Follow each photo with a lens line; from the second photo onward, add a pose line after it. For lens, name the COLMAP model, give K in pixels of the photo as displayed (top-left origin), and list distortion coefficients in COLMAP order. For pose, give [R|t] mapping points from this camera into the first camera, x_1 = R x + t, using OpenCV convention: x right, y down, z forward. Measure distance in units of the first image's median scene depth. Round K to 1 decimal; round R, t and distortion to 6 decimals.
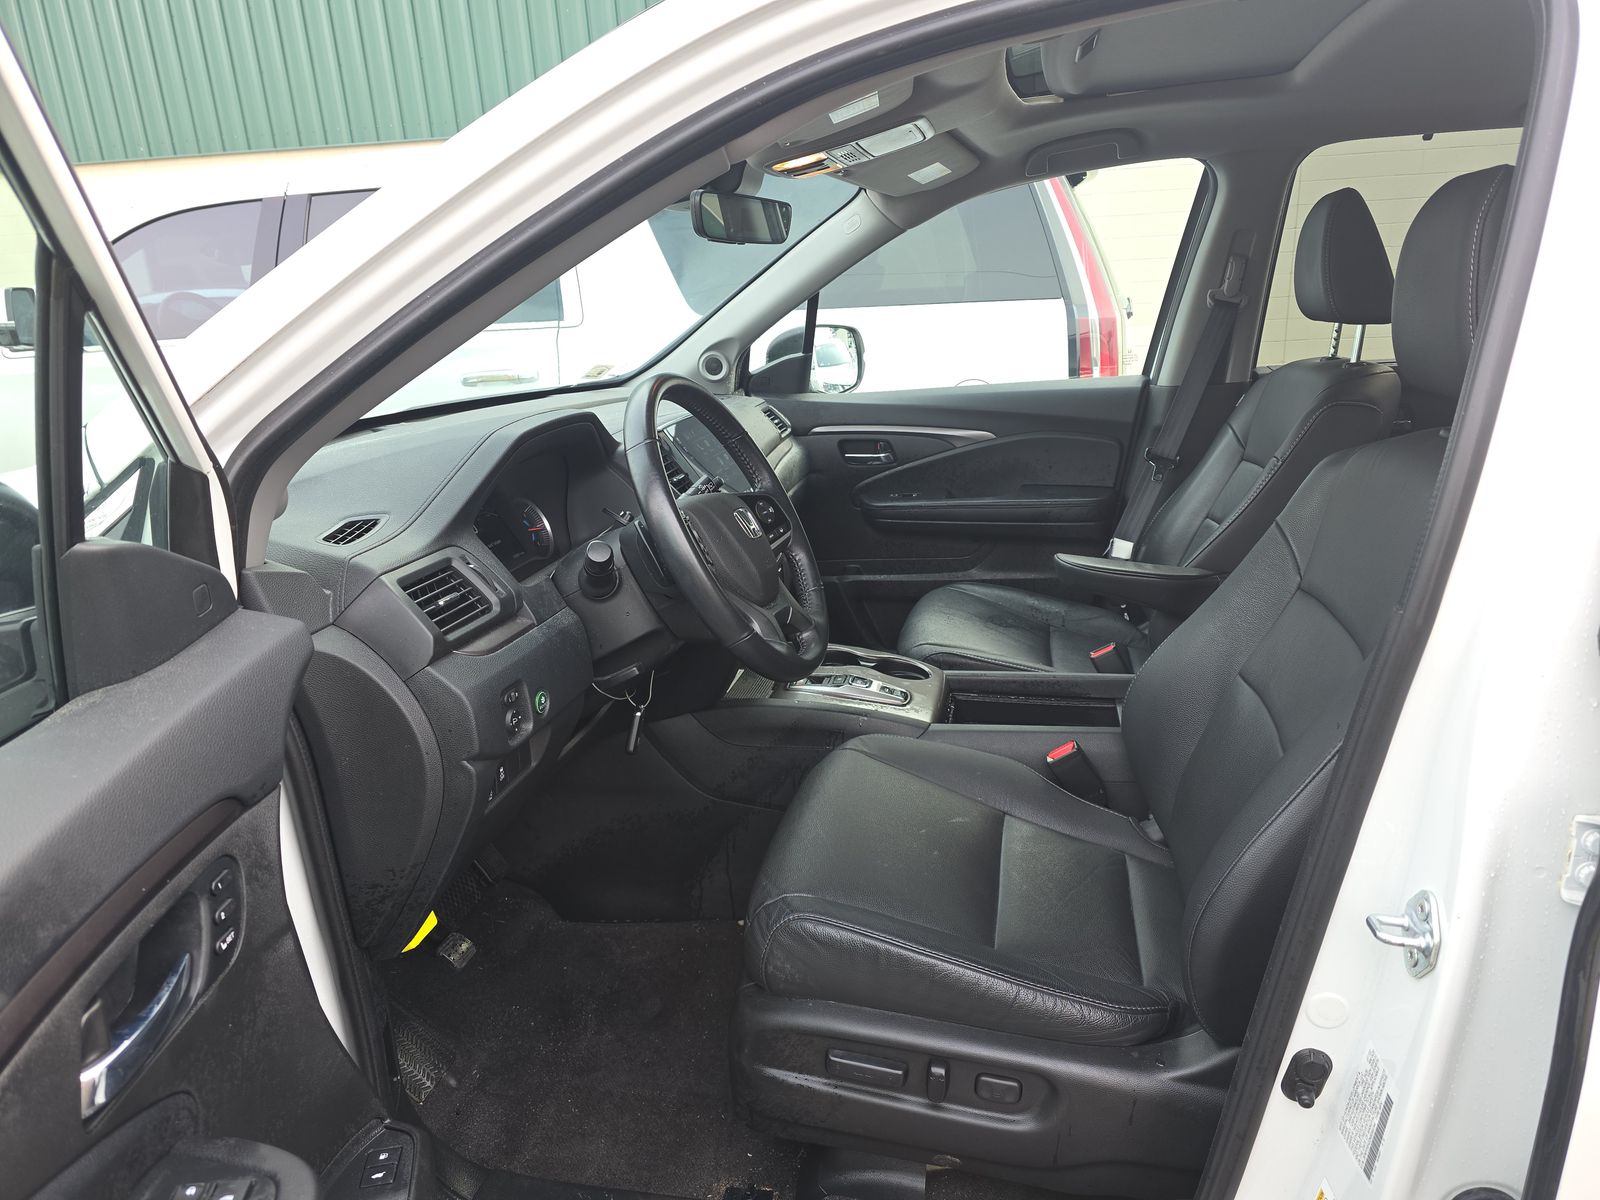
lens RADIAL K [[1050.2, 0, 800.0], [0, 1050.2, 600.0], [0, 0, 1]] dist [0.000973, -0.001928]
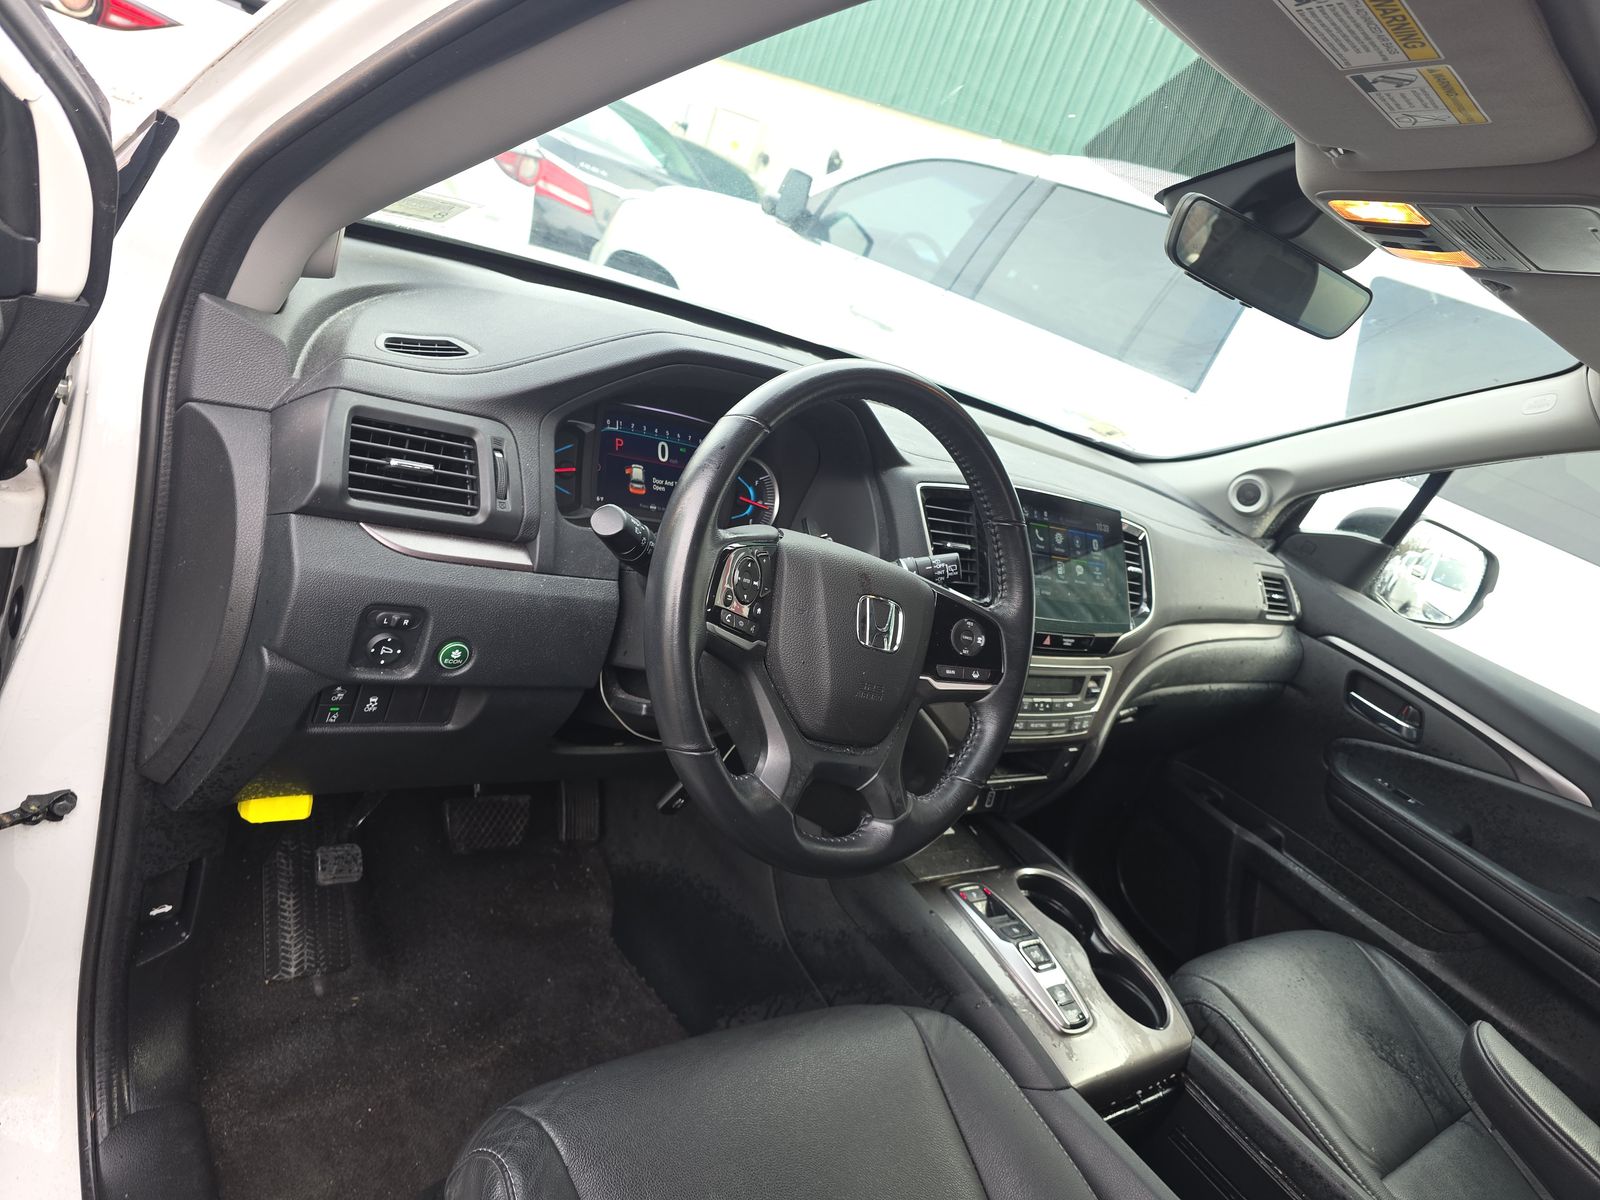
lens RADIAL K [[1050.2, 0, 800.0], [0, 1050.2, 600.0], [0, 0, 1]] dist [0.000973, -0.001928]
pose [[0.678675, 0.517577, -0.521071, 0.134066], [-0.547250, 0.829547, 0.111213, -0.071575], [0.489814, 0.209679, 0.846237, 0.239087]]
